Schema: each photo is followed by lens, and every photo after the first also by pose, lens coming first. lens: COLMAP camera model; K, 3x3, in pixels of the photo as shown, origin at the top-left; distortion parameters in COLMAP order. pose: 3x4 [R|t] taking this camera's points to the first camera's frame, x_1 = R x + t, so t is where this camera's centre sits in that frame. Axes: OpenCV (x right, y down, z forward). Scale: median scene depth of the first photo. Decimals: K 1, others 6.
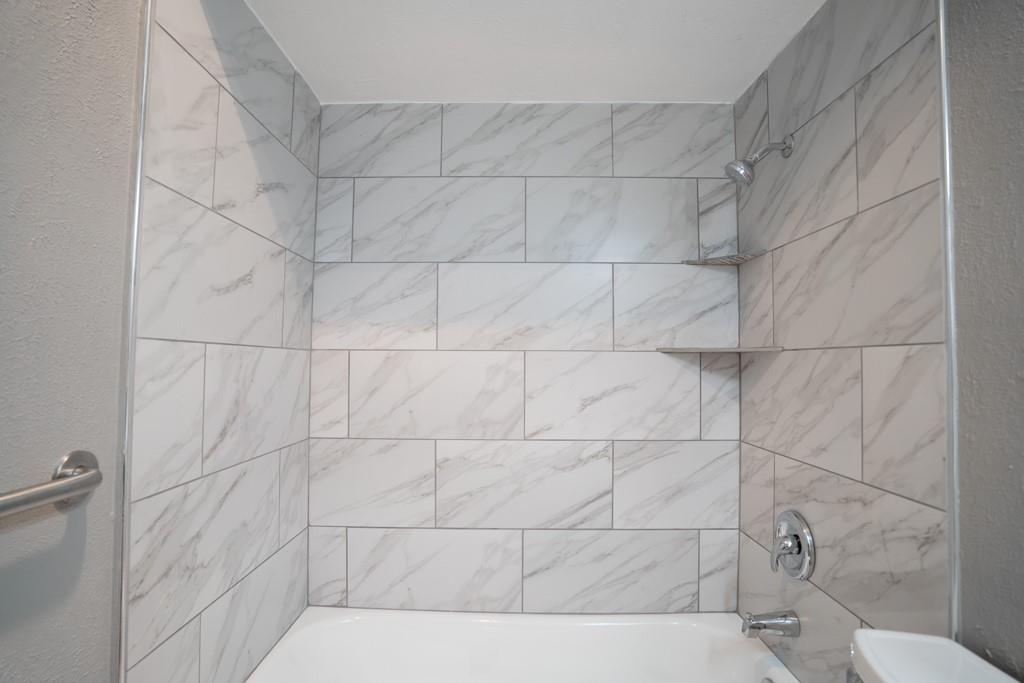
lens RADIAL K [[504.2, 0, 505.1], [0, 504.2, 342.1], [0, 0, 1]] dist [-0.075894, 0.034948]
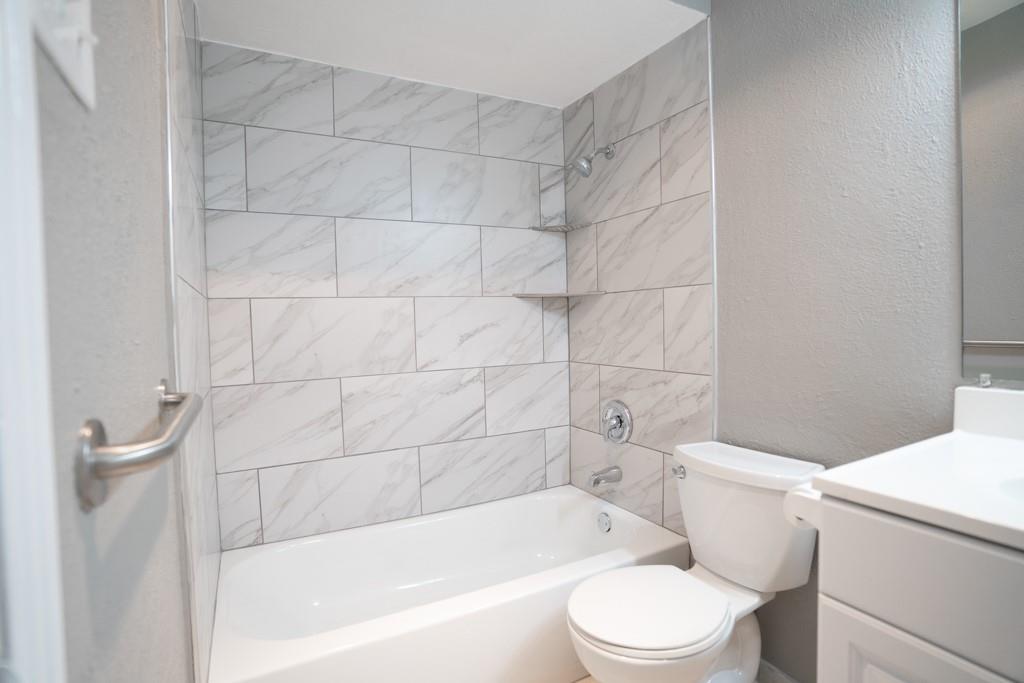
lens RADIAL K [[504.4, 0, 509.9], [0, 504.4, 336.6], [0, 0, 1]] dist [-0.078582, 0.053326]
pose [[0.879714, -0.045662, 0.473306, -0.328426], [0.013183, 0.997338, 0.071716, 0.028532], [-0.475321, -0.056850, 0.877974, -0.145388]]
